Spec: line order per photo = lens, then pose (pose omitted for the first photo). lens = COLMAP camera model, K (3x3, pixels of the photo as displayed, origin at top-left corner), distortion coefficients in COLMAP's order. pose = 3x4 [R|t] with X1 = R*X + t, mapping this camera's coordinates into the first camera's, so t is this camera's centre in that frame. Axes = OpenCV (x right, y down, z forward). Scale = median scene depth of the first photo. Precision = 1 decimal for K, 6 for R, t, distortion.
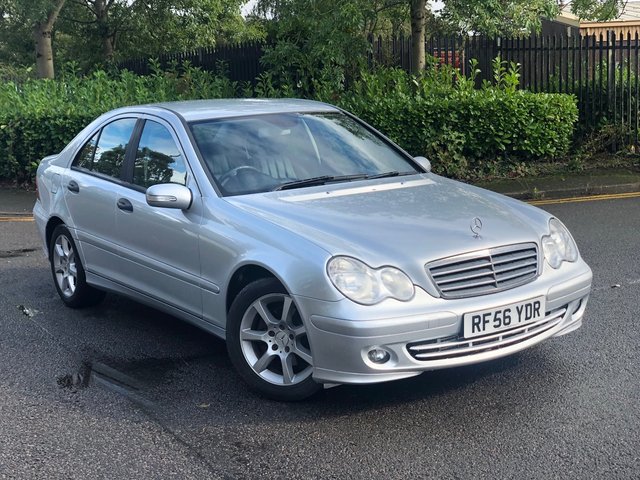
lens RADIAL K [[974.5, 0, 322.0], [0, 974.5, 246.5], [0, 0, 1]] dist [0.048959, 0.000000]
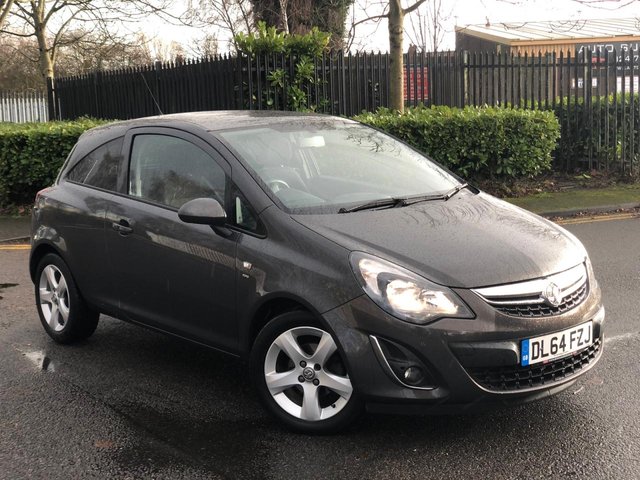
lens RADIAL K [[974.5, 0, 315.8], [0, 974.5, 243.6], [0, 0, 1]] dist [0.048959, 0.000000]
pose [[0.994344, -0.014697, 0.105189, -0.091455], [0.016835, 0.999669, -0.019466, -0.006407], [-0.104868, 0.021127, 0.994262, 0.046503]]
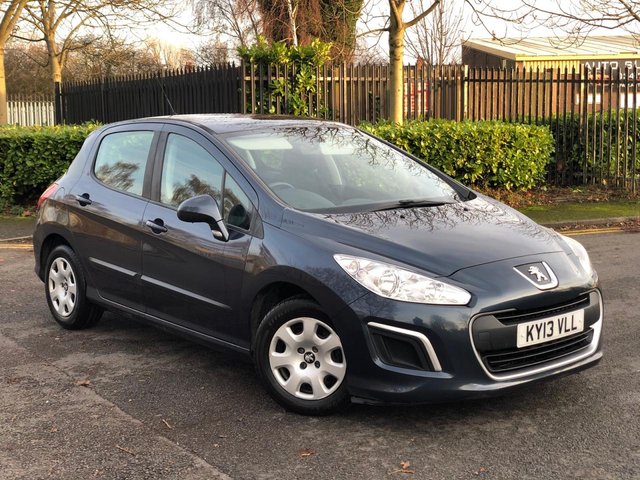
lens RADIAL K [[974.5, 0, 320.1], [0, 974.5, 244.6], [0, 0, 1]] dist [0.048959, 0.000000]
pose [[0.994571, 0.008416, 0.103715, -0.084775], [-0.005490, 0.999580, -0.028466, -0.003055], [-0.103911, 0.027742, 0.994200, 0.025491]]
